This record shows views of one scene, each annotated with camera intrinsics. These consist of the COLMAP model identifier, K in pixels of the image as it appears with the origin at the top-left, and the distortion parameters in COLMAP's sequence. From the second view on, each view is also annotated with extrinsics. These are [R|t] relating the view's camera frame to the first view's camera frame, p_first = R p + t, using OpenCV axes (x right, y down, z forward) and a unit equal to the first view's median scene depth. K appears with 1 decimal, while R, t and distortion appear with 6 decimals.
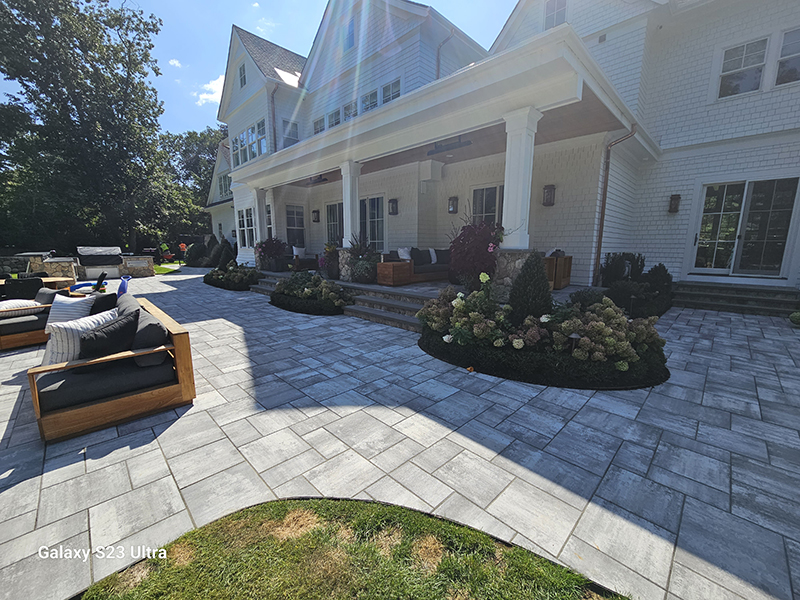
lens RADIAL K [[325.8, 0, 400.0], [0, 325.8, 300.0], [0, 0, 1]] dist [-0.000434, 0.000019]
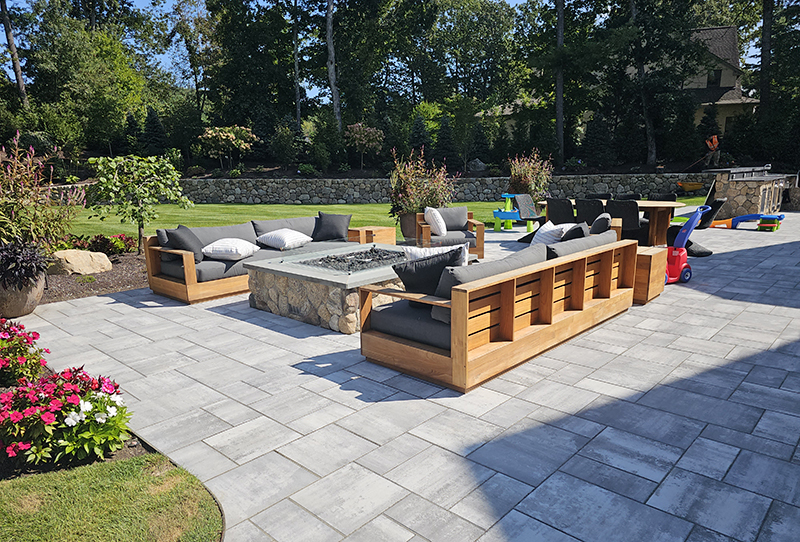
lens RADIAL K [[536.8, 0, 399.2], [0, 536.8, 283.7], [0, 0, 1]] dist [0.056750, -0.047571]
pose [[0.038056, 0.210668, -0.976817, 0.396370], [-0.145349, 0.968296, 0.203168, -0.112281], [0.988648, 0.134247, 0.067470, 0.725183]]
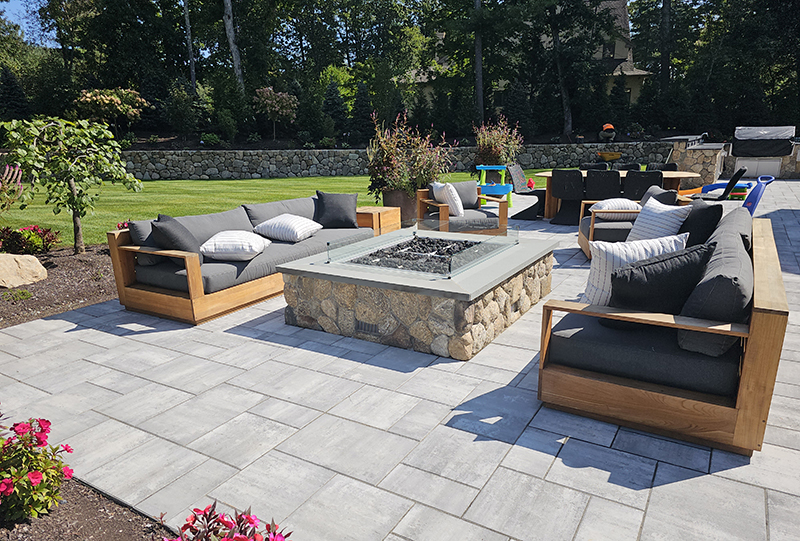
lens RADIAL K [[538.3, 0, 399.5], [0, 538.3, 292.8], [0, 0, 1]] dist [0.050581, -0.039152]
pose [[0.237012, 0.266166, -0.934335, -0.073990], [-0.138822, 0.961147, 0.238589, -0.031458], [0.961537, 0.073158, 0.264753, 0.267165]]
